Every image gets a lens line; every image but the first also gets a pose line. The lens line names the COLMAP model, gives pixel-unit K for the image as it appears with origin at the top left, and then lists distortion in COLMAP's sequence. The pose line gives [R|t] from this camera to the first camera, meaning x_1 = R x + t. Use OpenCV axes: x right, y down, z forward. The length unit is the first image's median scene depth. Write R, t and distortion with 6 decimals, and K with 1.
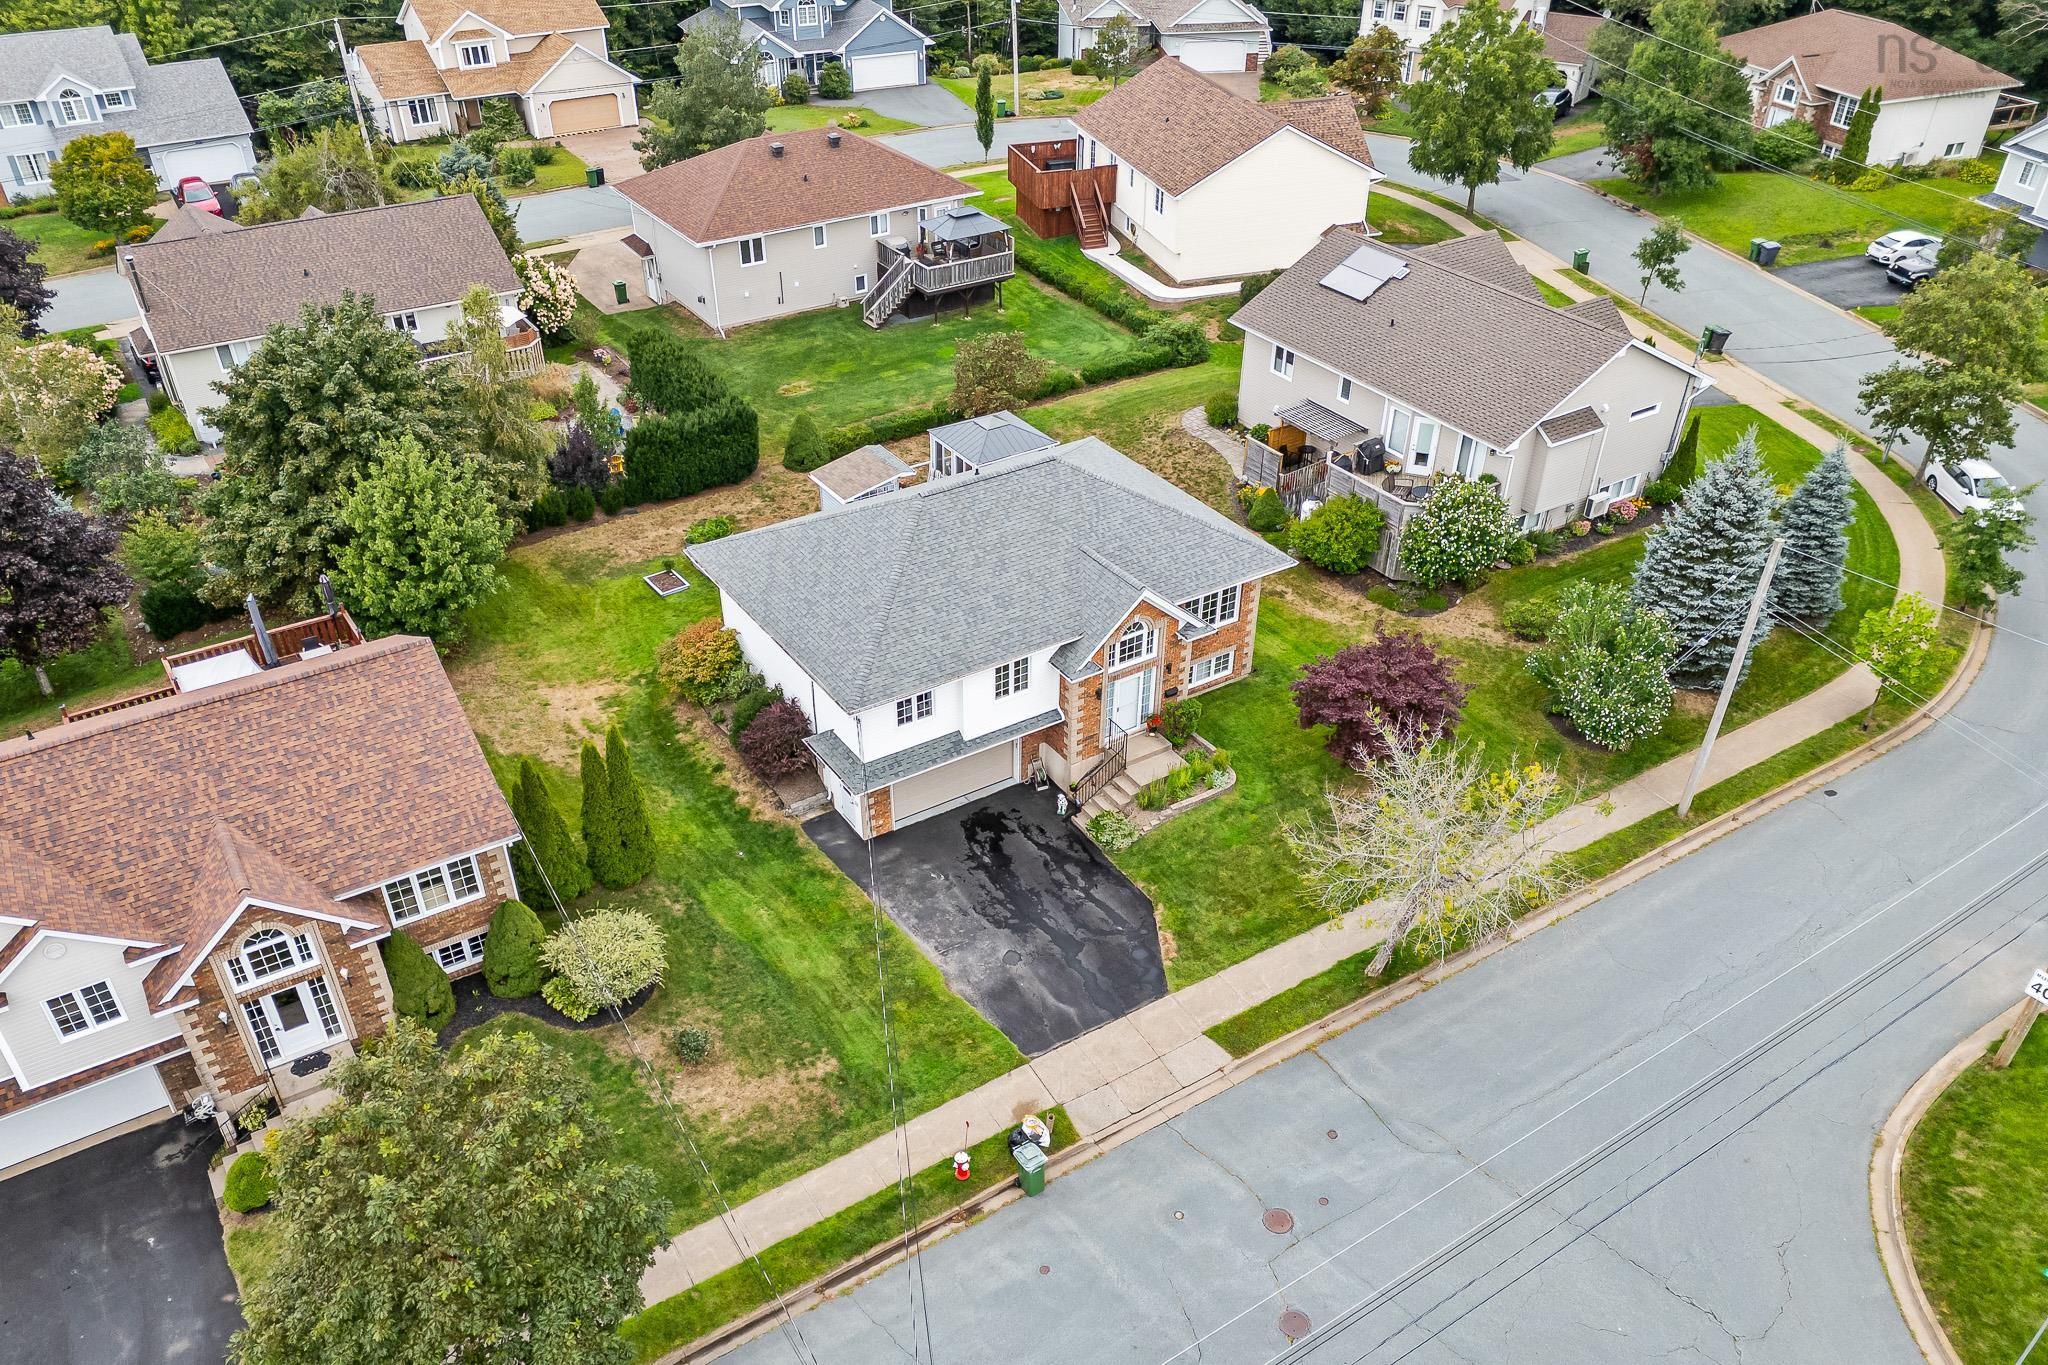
lens RADIAL K [[1500.0, 0, 1075.4], [0, 1500.0, 777.7], [0, 0, 1]] dist [0.055564, -0.038009]
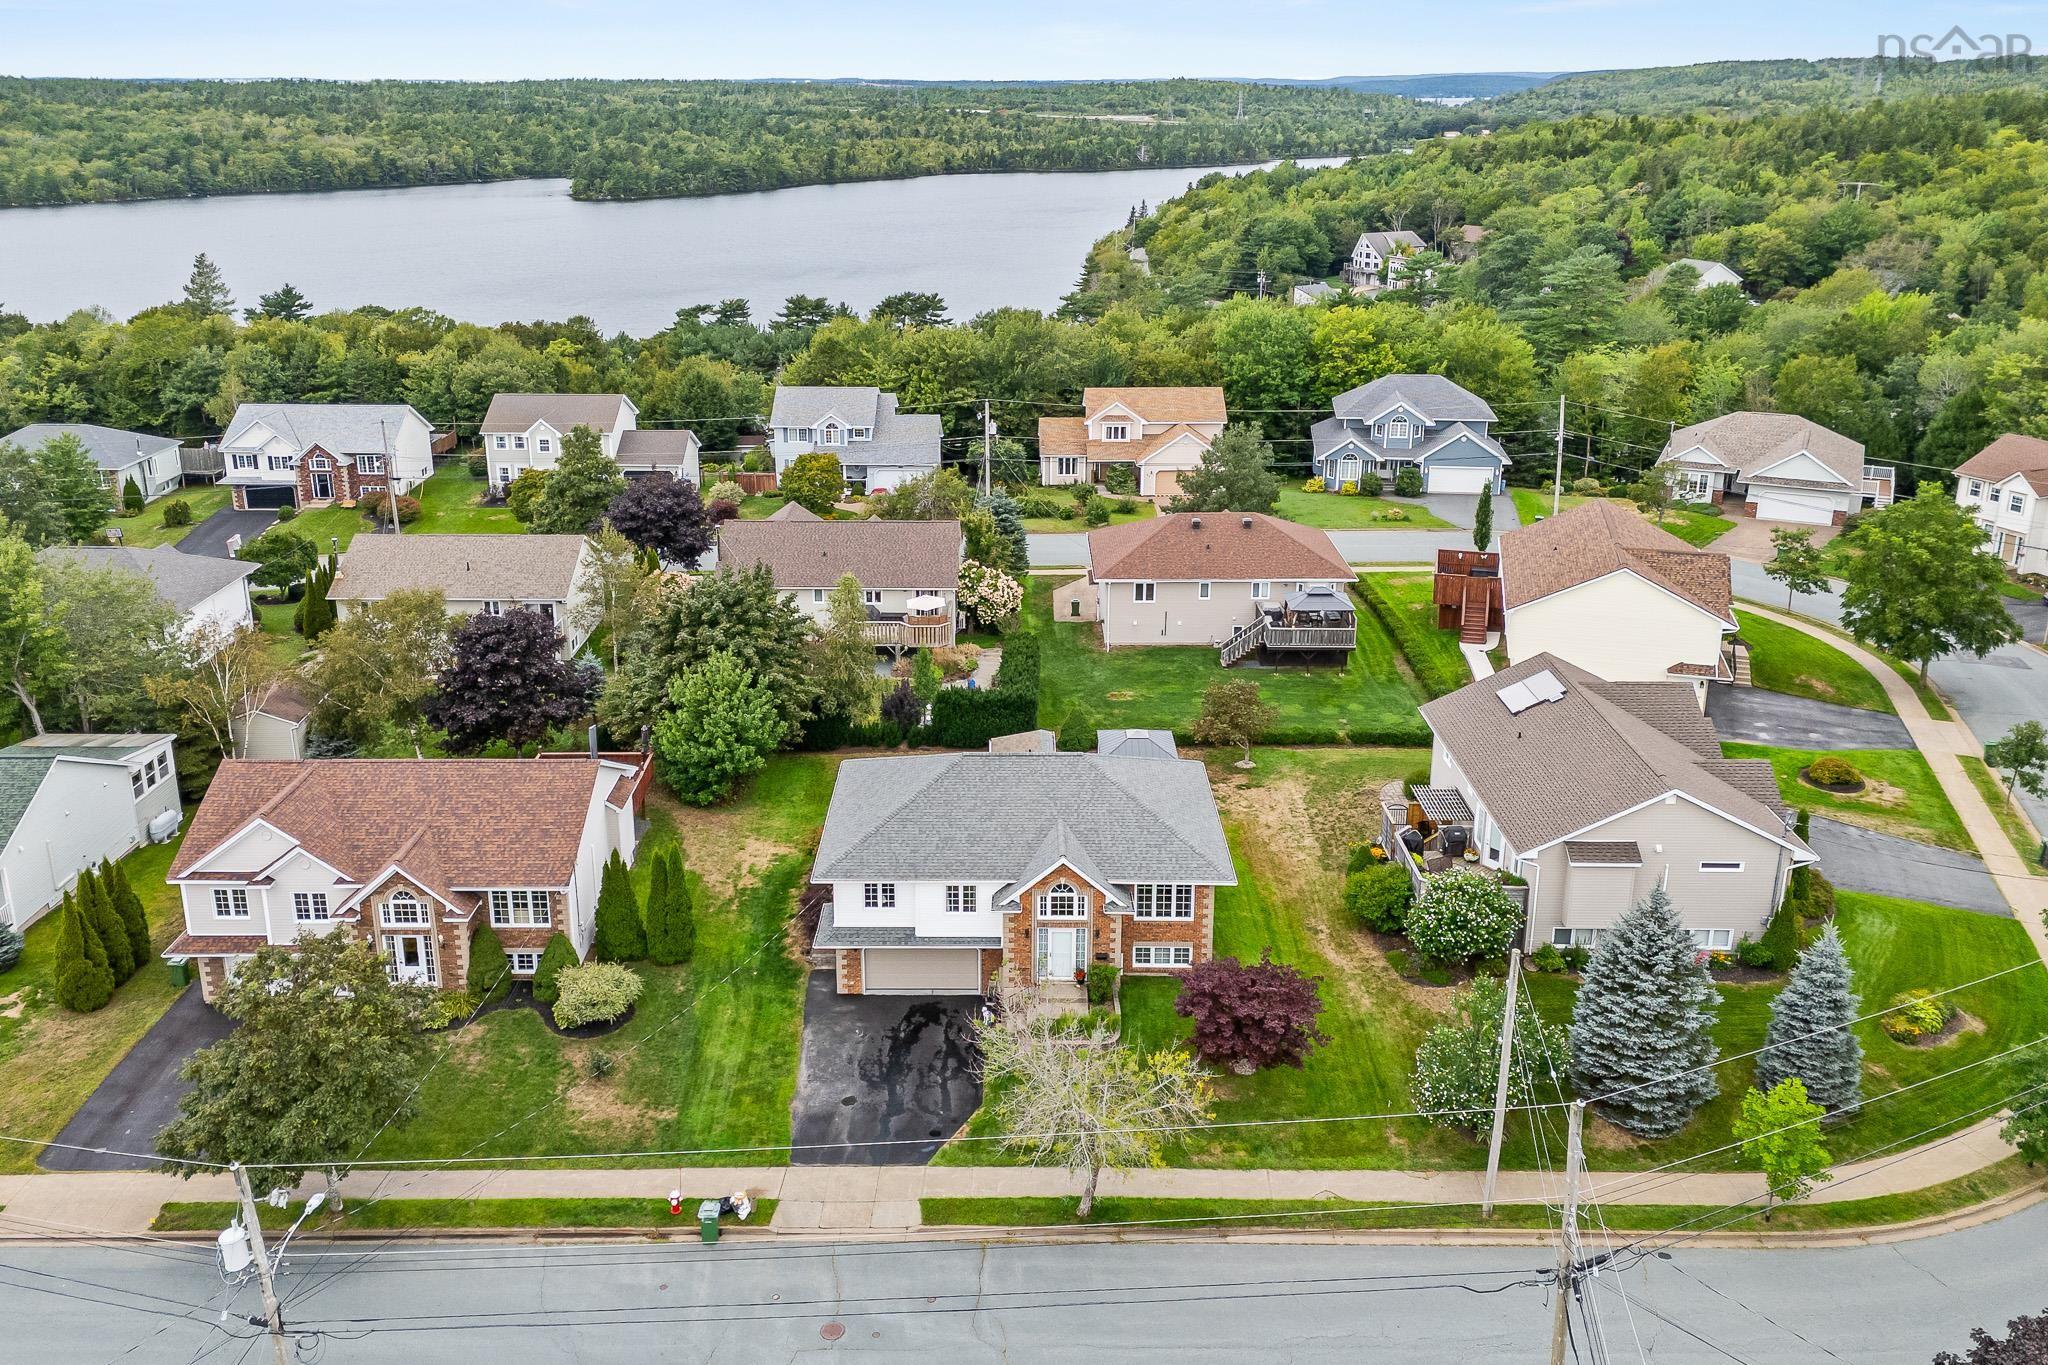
lens RADIAL K [[1548.3, 0, 1032.1], [0, 1548.3, 605.9], [0, 0, 1]] dist [0.064119, -0.029294]
pose [[0.846414, 0.166939, -0.505682, 0.625950], [-0.325868, 0.913414, -0.243897, 0.008600], [0.421181, 0.371223, 0.827526, -0.164348]]
